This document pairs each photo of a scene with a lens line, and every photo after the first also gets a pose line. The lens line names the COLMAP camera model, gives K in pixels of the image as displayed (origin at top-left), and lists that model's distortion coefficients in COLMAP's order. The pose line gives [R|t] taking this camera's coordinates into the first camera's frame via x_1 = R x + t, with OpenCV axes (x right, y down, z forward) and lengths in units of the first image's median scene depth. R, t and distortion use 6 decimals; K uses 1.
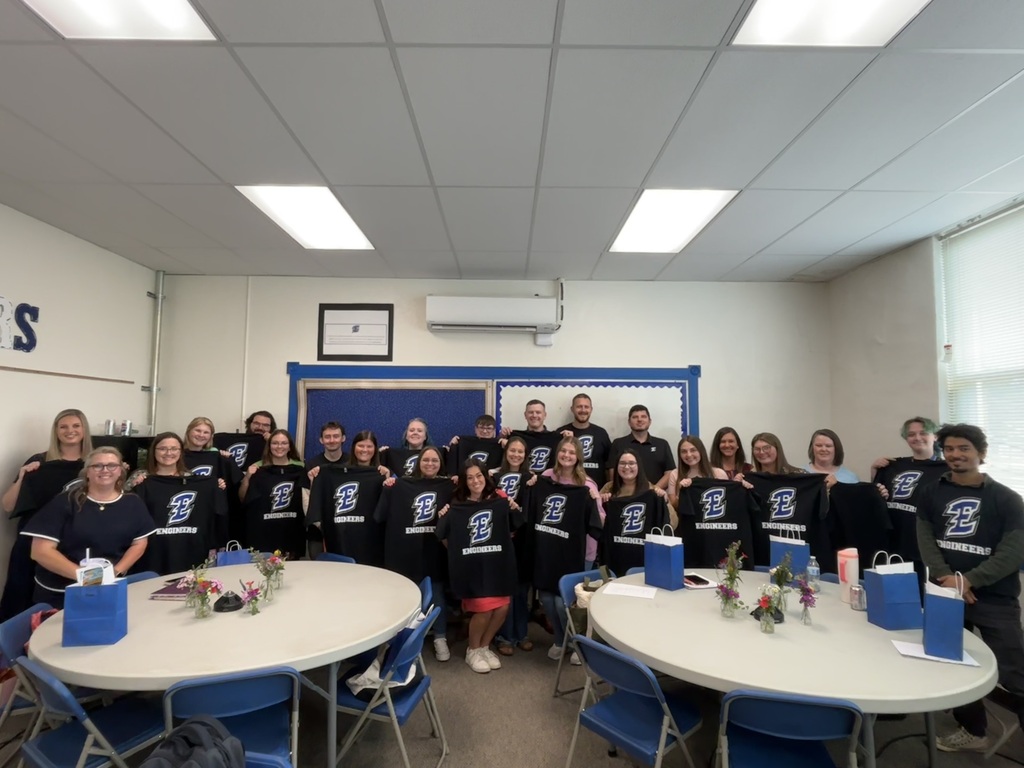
lens RADIAL K [[561.3, 0, 509.6], [0, 561.3, 385.9], [0, 0, 1]] dist [-0.004323, -0.000312]
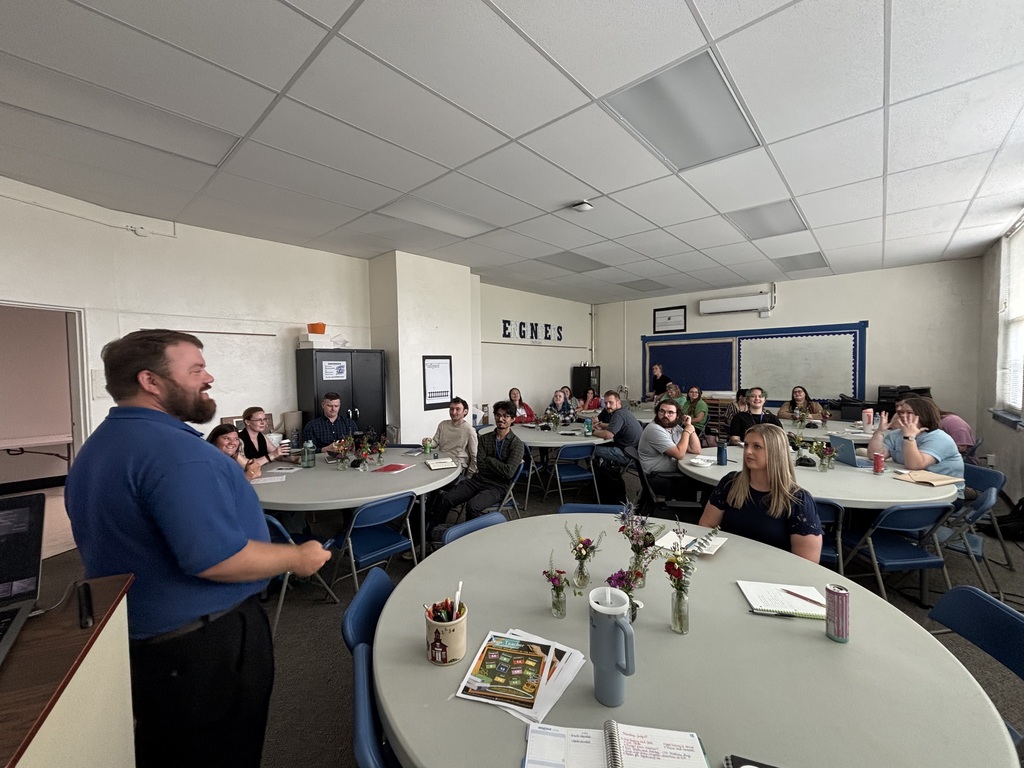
lens RADIAL K [[413.0, 0, 508.1], [0, 413.0, 381.5], [0, 0, 1]] dist [-0.001874, -0.000151]
pose [[0.737477, 0.003270, -0.675364, 0.379859], [0.069346, 0.994336, 0.080538, -0.028814], [0.671803, -0.106228, 0.733073, -0.702147]]
